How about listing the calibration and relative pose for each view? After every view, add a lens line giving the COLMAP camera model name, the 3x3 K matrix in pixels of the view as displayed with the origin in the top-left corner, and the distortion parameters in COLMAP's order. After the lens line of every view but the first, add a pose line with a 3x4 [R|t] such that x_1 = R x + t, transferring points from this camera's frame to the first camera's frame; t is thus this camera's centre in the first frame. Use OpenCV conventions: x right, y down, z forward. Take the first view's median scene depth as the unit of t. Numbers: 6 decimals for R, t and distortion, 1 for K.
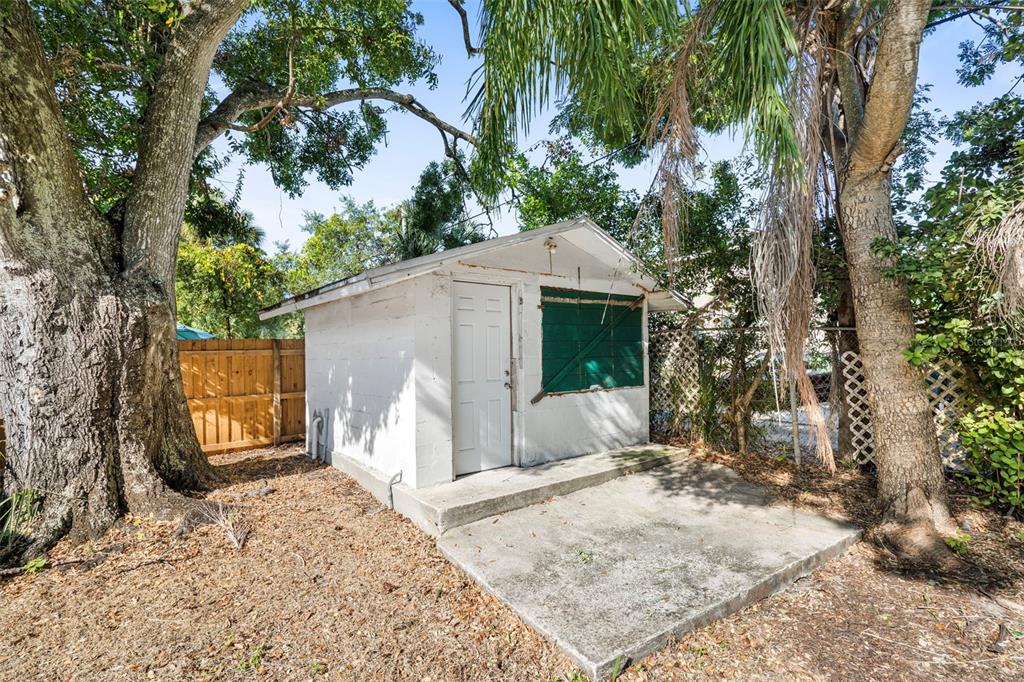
lens RADIAL K [[467.4, 0, 513.3], [0, 467.4, 344.5], [0, 0, 1]] dist [-0.002379, 0.000269]
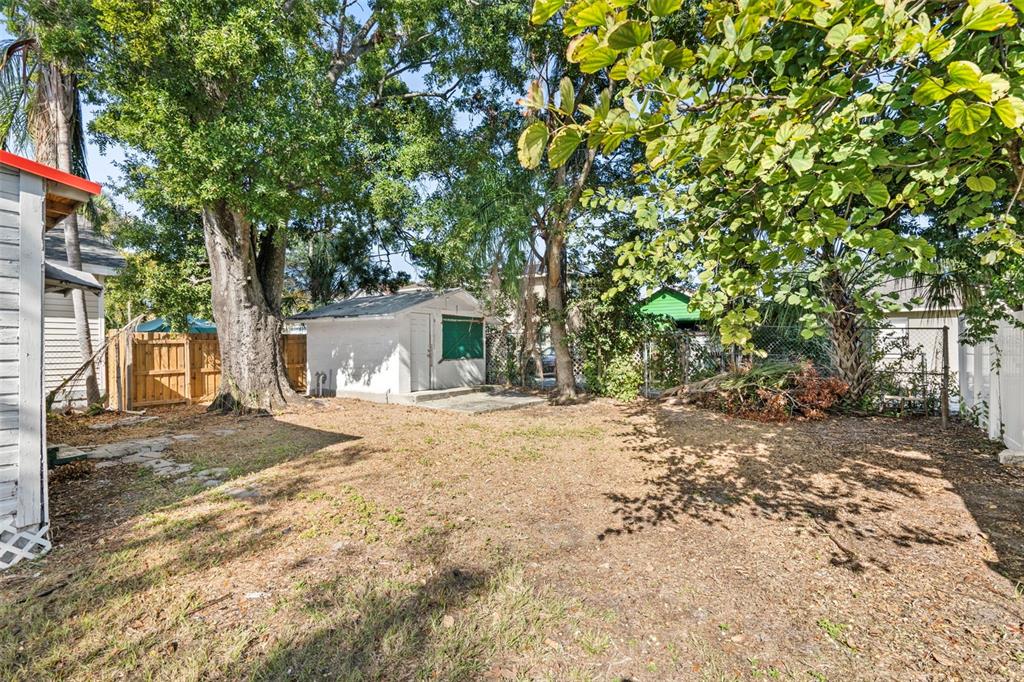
lens RADIAL K [[467.4, 0, 513.3], [0, 467.4, 344.5], [0, 0, 1]] dist [-0.002379, 0.000269]
pose [[0.942285, 0.011236, 0.334625, -0.390300], [-0.014233, 0.999878, 0.006507, 0.007811], [-0.334510, -0.010894, 0.942329, -1.345893]]
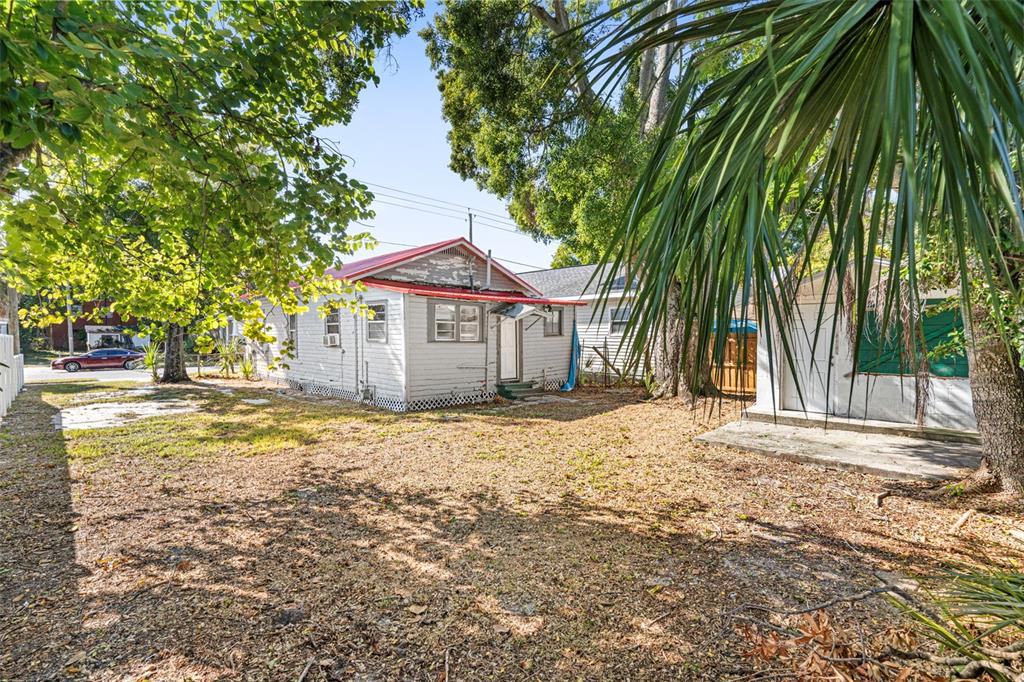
lens RADIAL K [[467.4, 0, 513.3], [0, 467.4, 344.5], [0, 0, 1]] dist [-0.002379, 0.000269]
pose [[0.161148, 0.028550, -0.986517, 1.363060], [0.003034, 0.999562, 0.029423, -0.030250], [0.986926, -0.007734, 0.160991, -0.331828]]
